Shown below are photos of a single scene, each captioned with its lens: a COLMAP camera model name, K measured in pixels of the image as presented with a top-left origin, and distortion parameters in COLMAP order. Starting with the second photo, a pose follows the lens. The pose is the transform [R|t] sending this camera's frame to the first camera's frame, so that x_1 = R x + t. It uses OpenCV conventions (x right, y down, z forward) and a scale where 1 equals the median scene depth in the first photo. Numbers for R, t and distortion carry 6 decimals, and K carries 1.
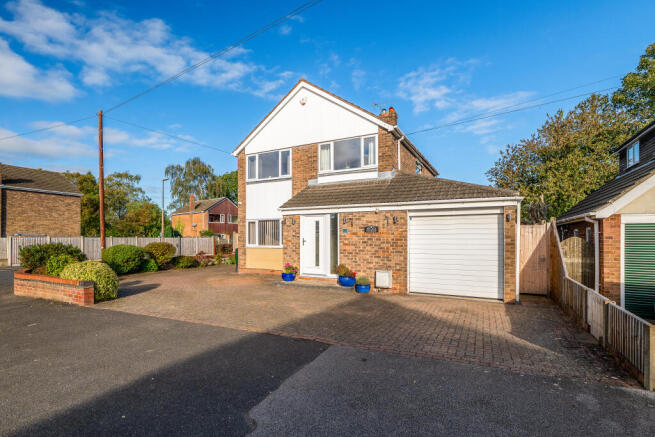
lens RADIAL K [[322.7, 0, 330.1], [0, 322.7, 237.2], [0, 0, 1]] dist [0.000134, -0.000027]
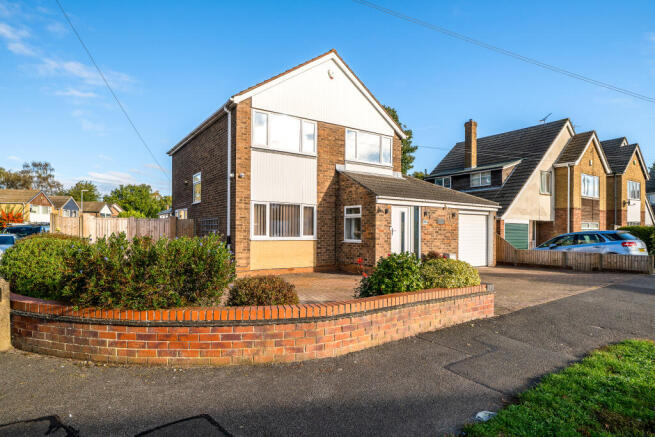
lens RADIAL K [[356.6, 0, 322.6], [0, 356.6, 234.0], [0, 0, 1]] dist [-0.034558, -0.001272]
pose [[0.476292, -0.004155, 0.879277, -0.976679], [-0.008284, 0.999923, 0.009212, 0.010885], [-0.879248, -0.011672, 0.476221, 0.561599]]
